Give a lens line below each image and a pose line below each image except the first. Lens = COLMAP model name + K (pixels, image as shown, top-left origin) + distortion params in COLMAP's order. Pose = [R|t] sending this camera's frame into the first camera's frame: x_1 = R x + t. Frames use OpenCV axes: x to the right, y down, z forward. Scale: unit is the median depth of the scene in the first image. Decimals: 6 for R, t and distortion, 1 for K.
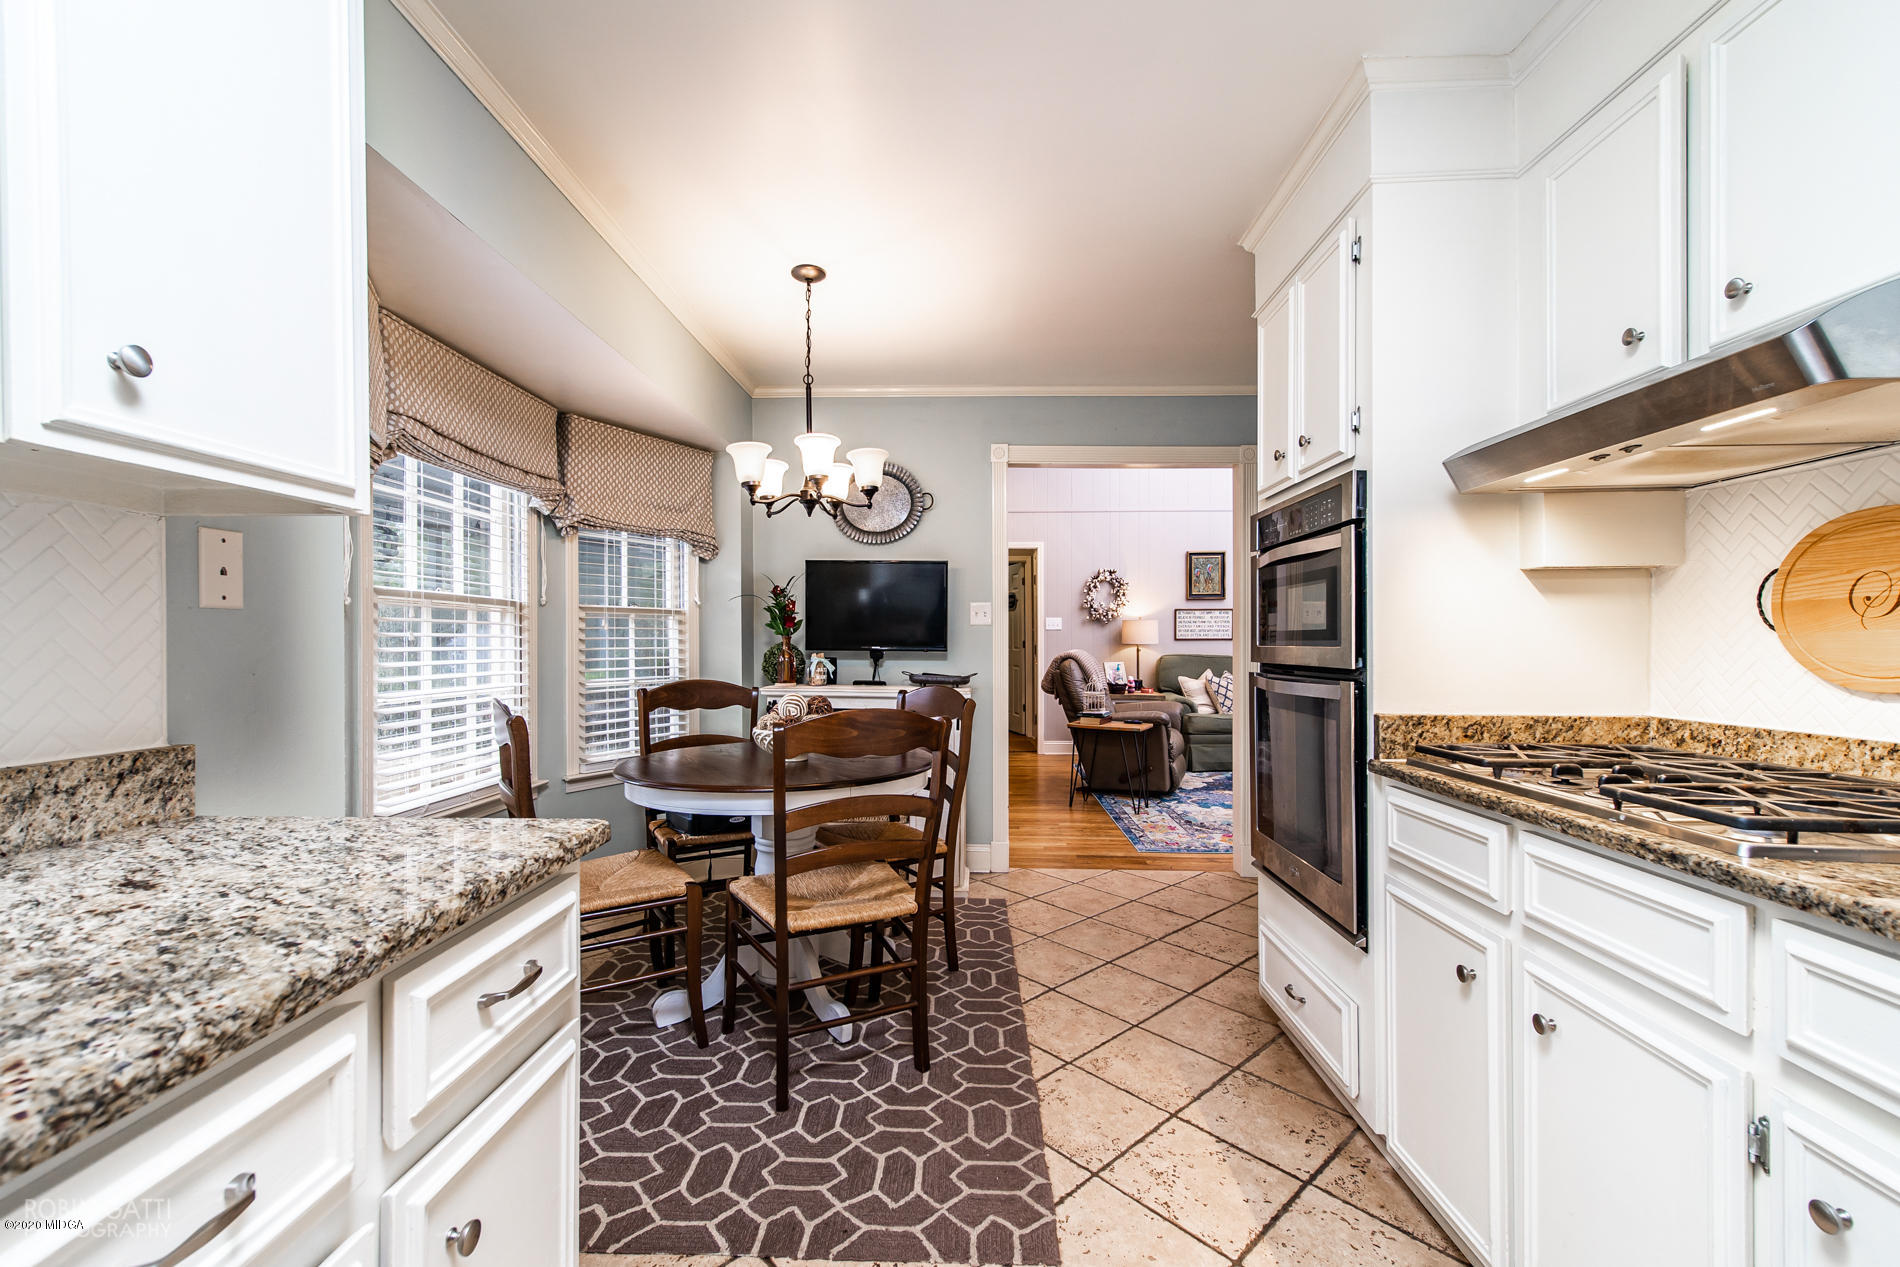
lens RADIAL K [[839.7, 0, 949.7], [0, 839.7, 641.9], [0, 0, 1]] dist [-0.001008, 0.000416]
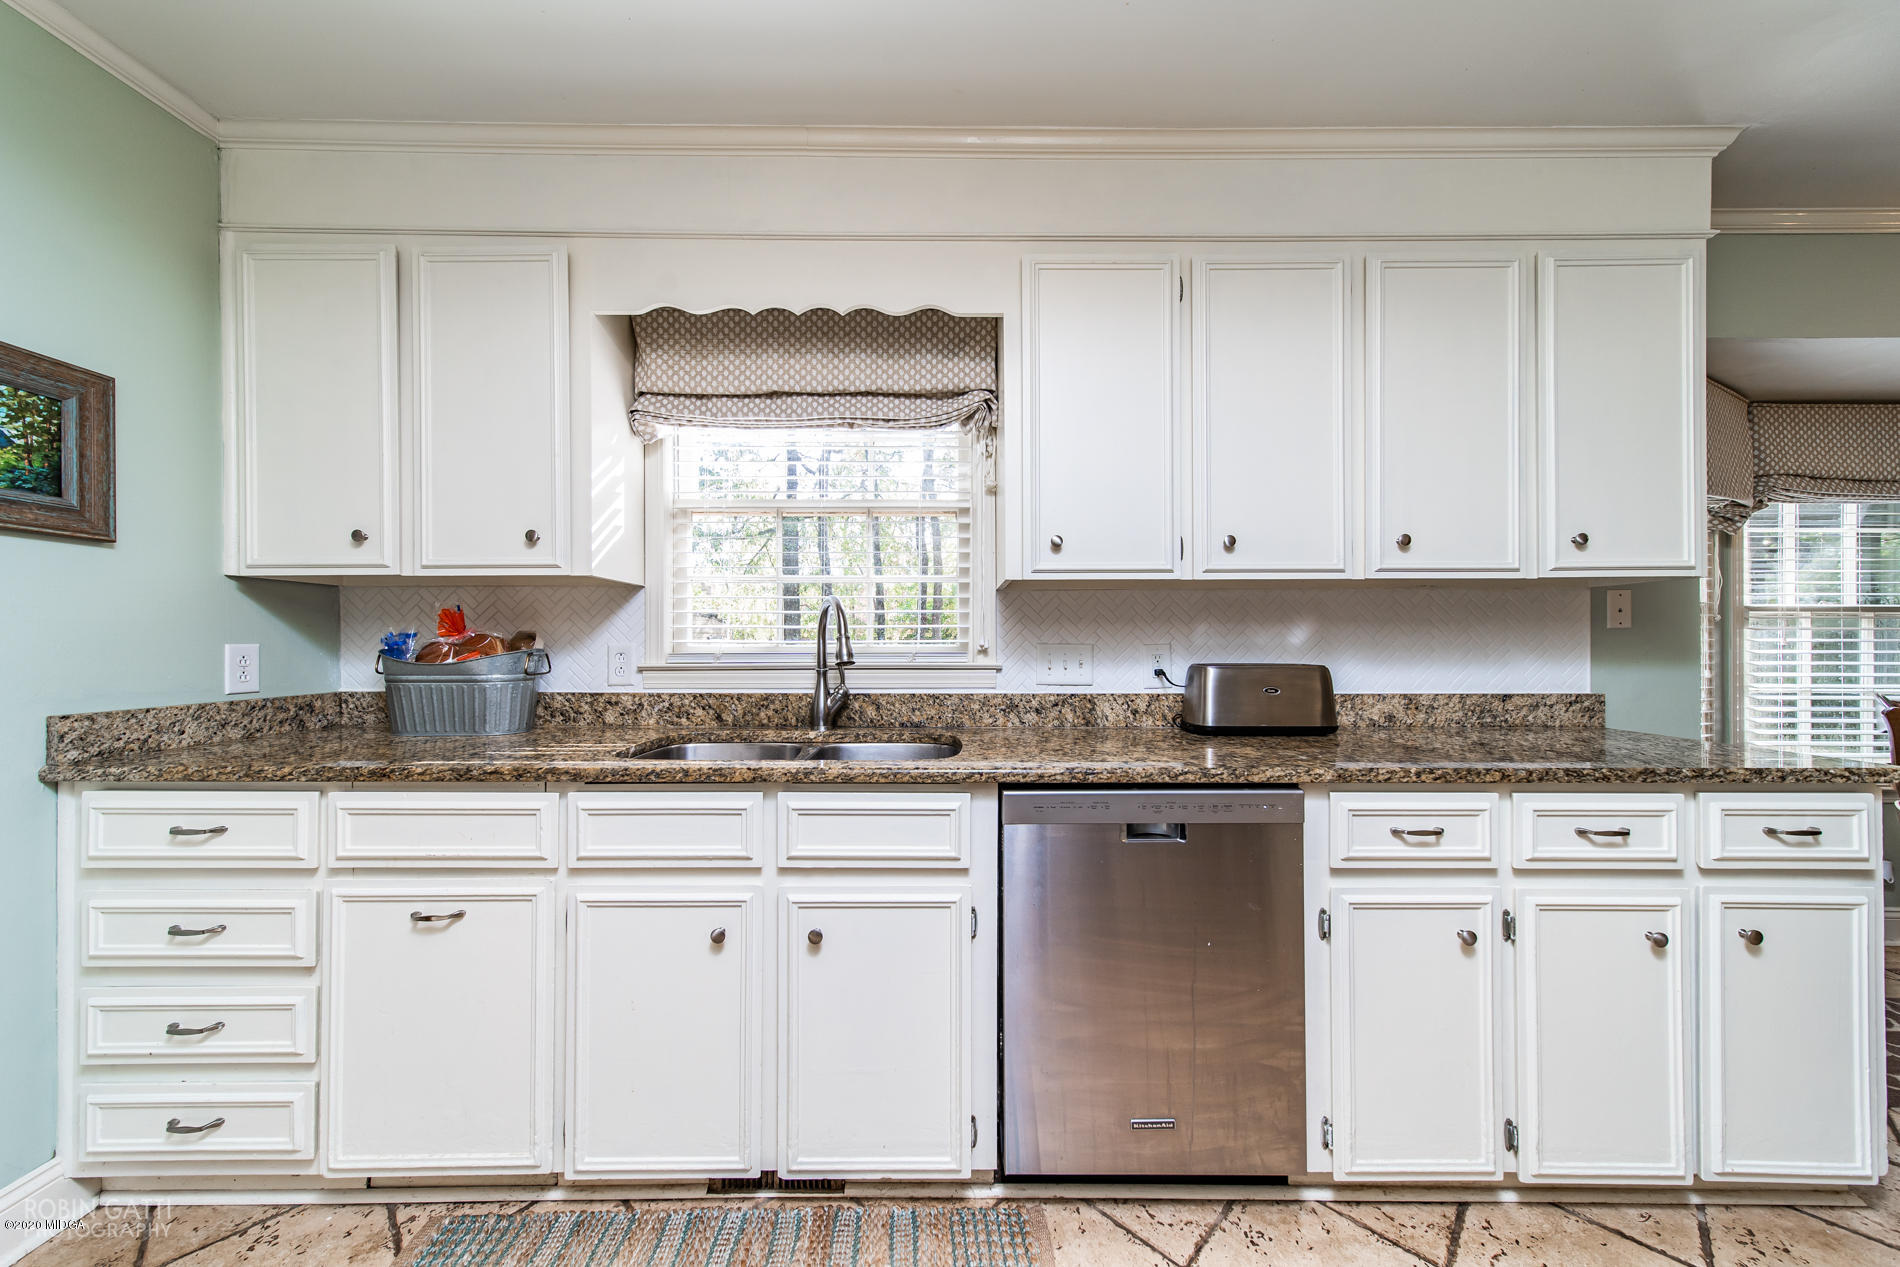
lens RADIAL K [[623.3, 0, 947.0], [0, 623.3, 640.1], [0, 0, 1]] dist [0.002179, 0.000111]
pose [[0.029213, -0.006065, -0.999555, 0.522840], [-0.002113, 0.999979, -0.006129, -0.000698], [0.999571, 0.002292, 0.029199, -0.587482]]
